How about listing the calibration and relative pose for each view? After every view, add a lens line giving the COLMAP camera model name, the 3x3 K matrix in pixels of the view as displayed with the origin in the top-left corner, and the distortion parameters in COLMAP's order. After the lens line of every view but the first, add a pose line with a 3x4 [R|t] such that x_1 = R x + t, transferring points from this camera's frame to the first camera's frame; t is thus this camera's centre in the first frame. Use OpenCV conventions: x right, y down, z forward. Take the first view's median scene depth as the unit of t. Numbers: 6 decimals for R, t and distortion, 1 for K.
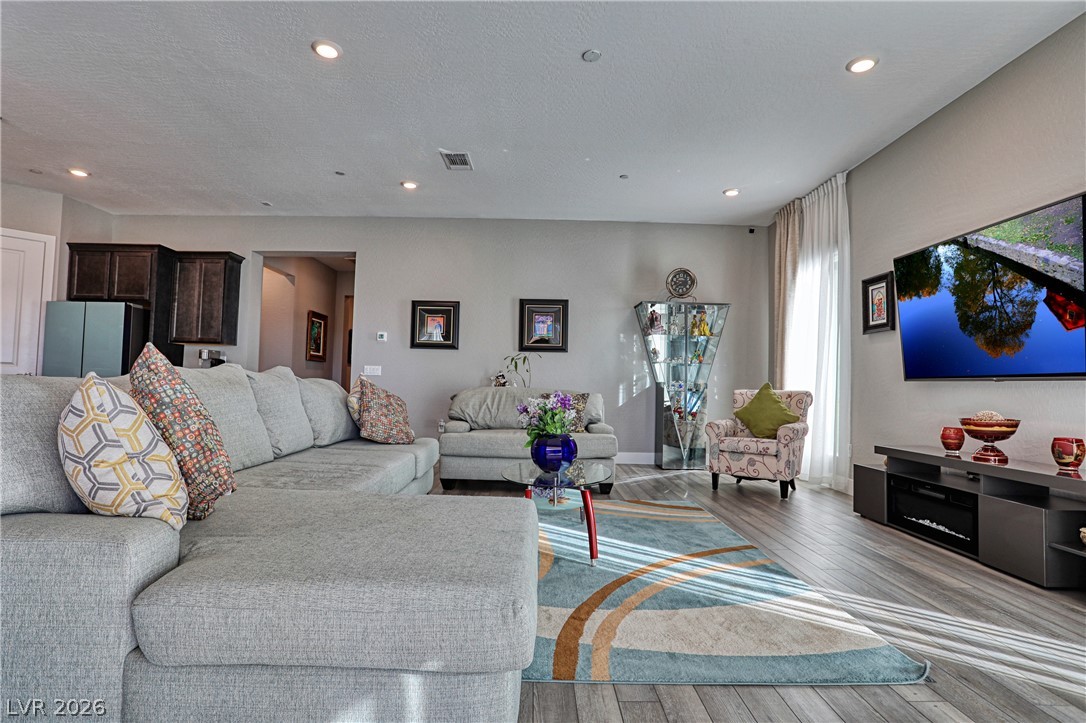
lens RADIAL K [[545.0, 0, 535.7], [0, 545.0, 363.3], [0, 0, 1]] dist [-0.079129, 0.041426]
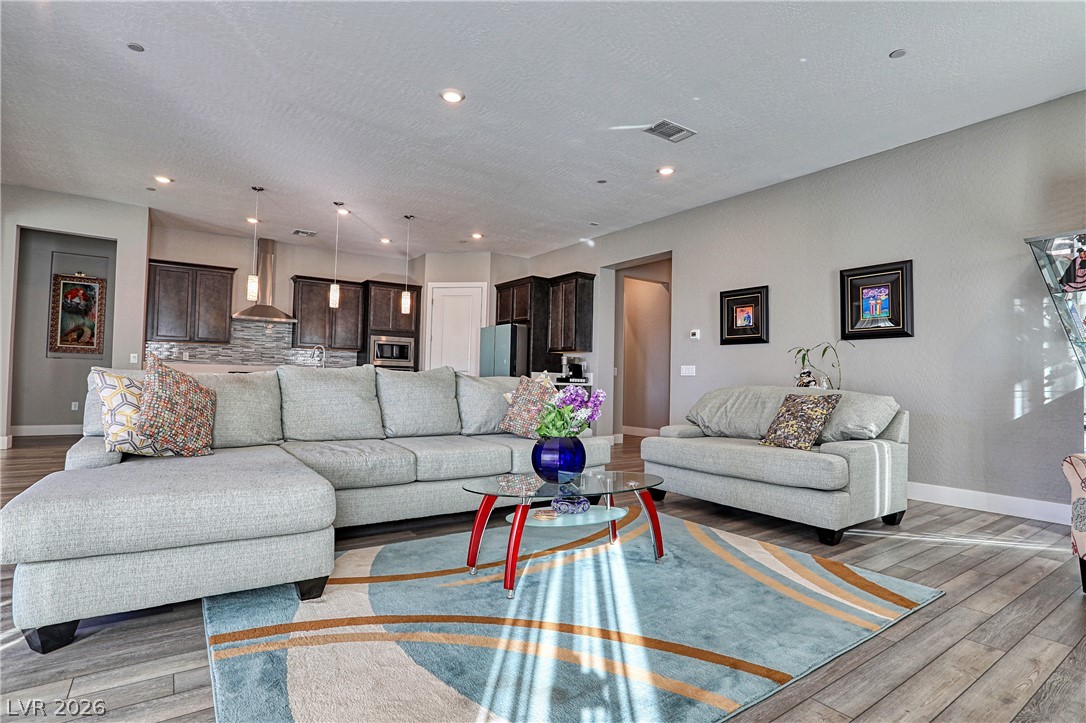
lens RADIAL K [[545.0, 0, 535.7], [0, 545.0, 363.3], [0, 0, 1]] dist [-0.079129, 0.041426]
pose [[0.568222, -0.034932, -0.822133, 0.346344], [0.024788, 0.999372, -0.025330, 0.018807], [0.822502, -0.005986, 0.568731, 0.245593]]
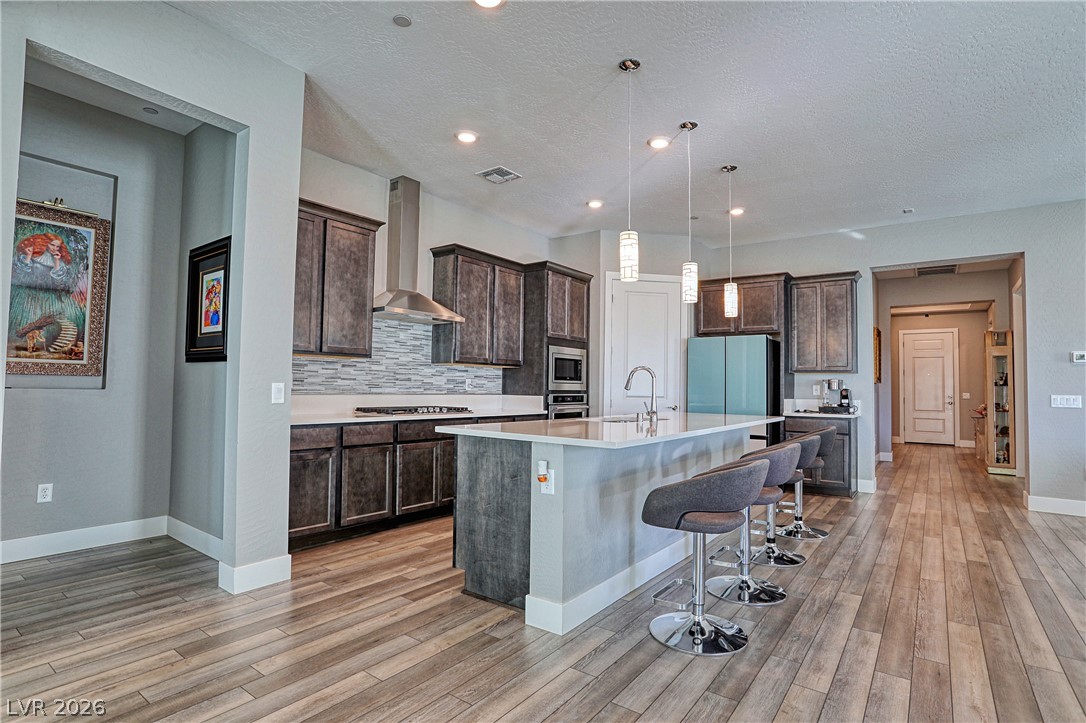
lens RADIAL K [[546.3, 0, 537.3], [0, 546.3, 362.9], [0, 0, 1]] dist [-0.072486, 0.037545]
pose [[0.800107, -0.034467, -0.598866, -0.472622], [0.026107, 0.999403, -0.022640, -0.046512], [0.599289, 0.002480, 0.800529, -0.058254]]
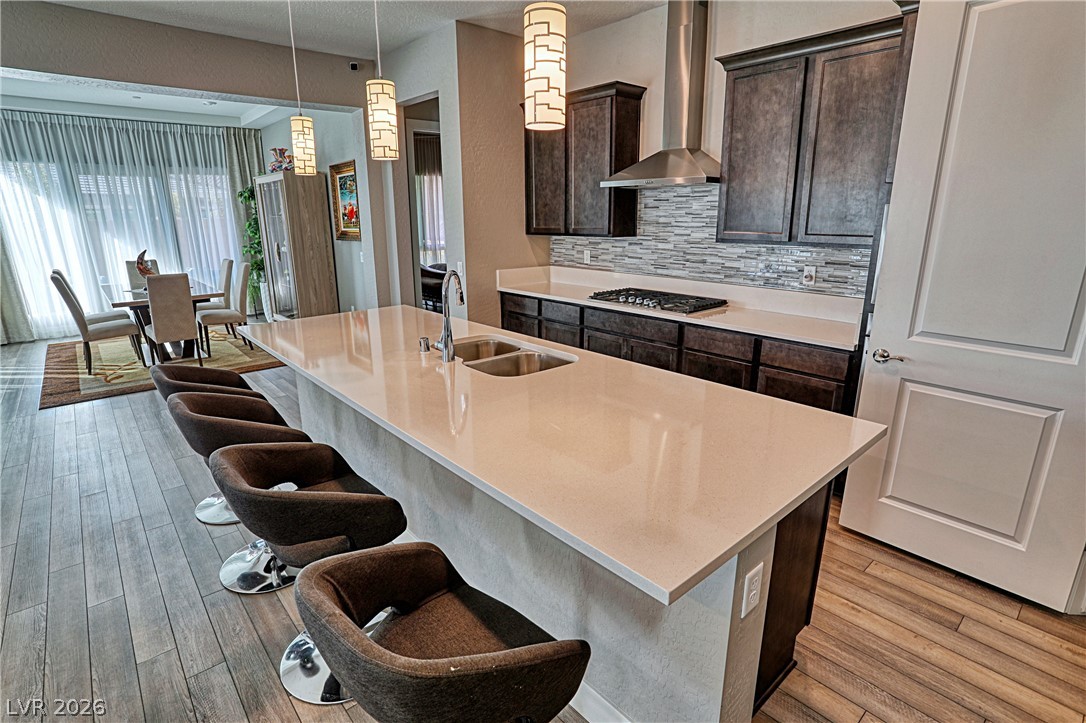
lens RADIAL K [[546.3, 0, 537.3], [0, 546.3, 362.9], [0, 0, 1]] dist [-0.072486, 0.037545]
pose [[-0.757369, 0.160591, -0.632931, -0.538394], [0.020313, 0.974612, 0.222978, -0.074199], [0.652671, 0.156019, -0.741403, 0.816706]]
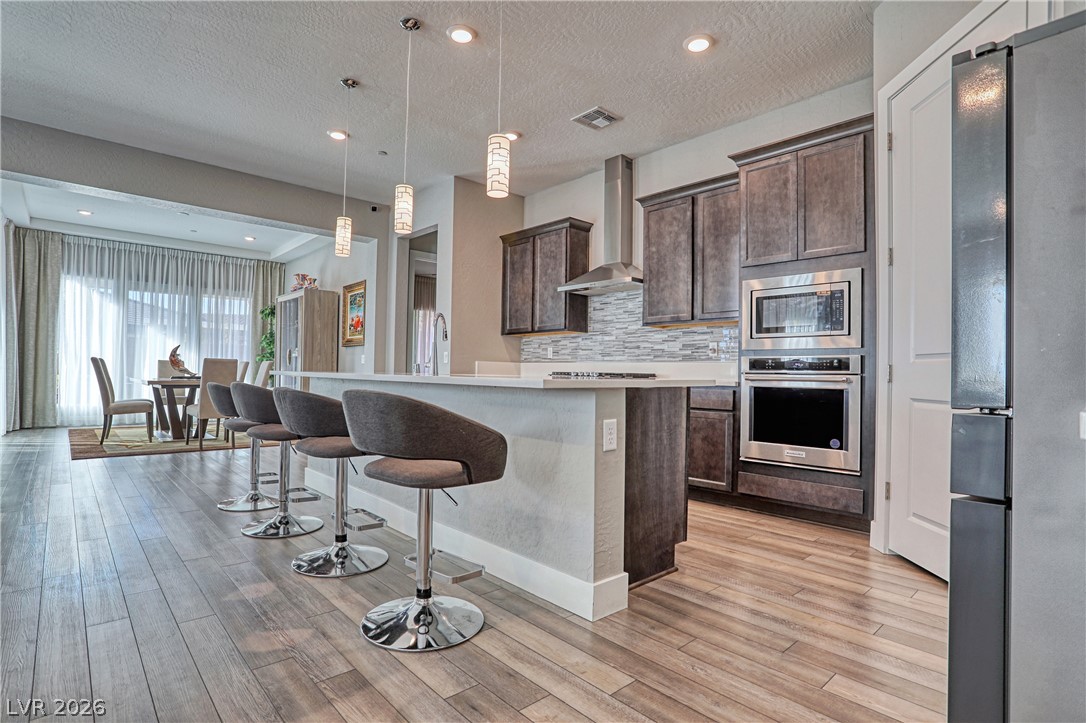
lens RADIAL K [[545.0, 0, 535.7], [0, 545.0, 363.3], [0, 0, 1]] dist [-0.079129, 0.041426]
pose [[-0.742489, -0.044521, -0.668378, -0.454874], [-0.004185, 0.998078, -0.061833, 0.028168], [0.669846, -0.043113, -0.741248, 0.949376]]
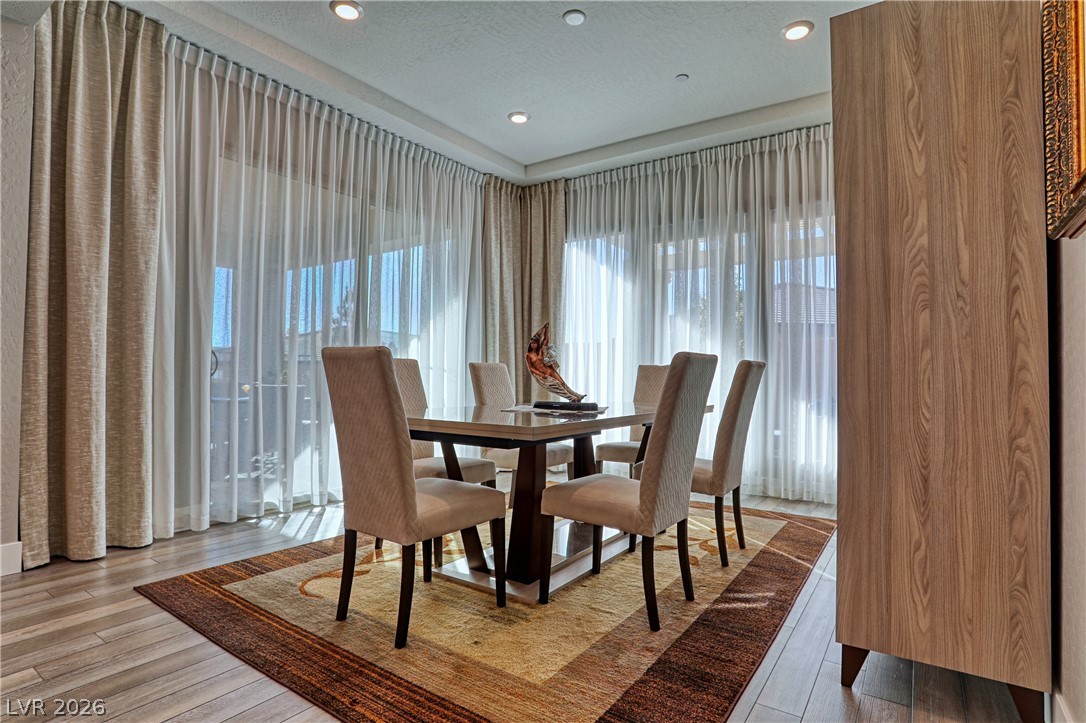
lens RADIAL K [[546.3, 0, 537.3], [0, 546.3, 362.9], [0, 0, 1]] dist [-0.072486, 0.037545]
pose [[-0.812975, -0.015184, 0.582101, -0.894766], [-0.045833, 0.998227, -0.037973, -0.023707], [-0.580492, -0.057550, -0.812229, 0.024088]]
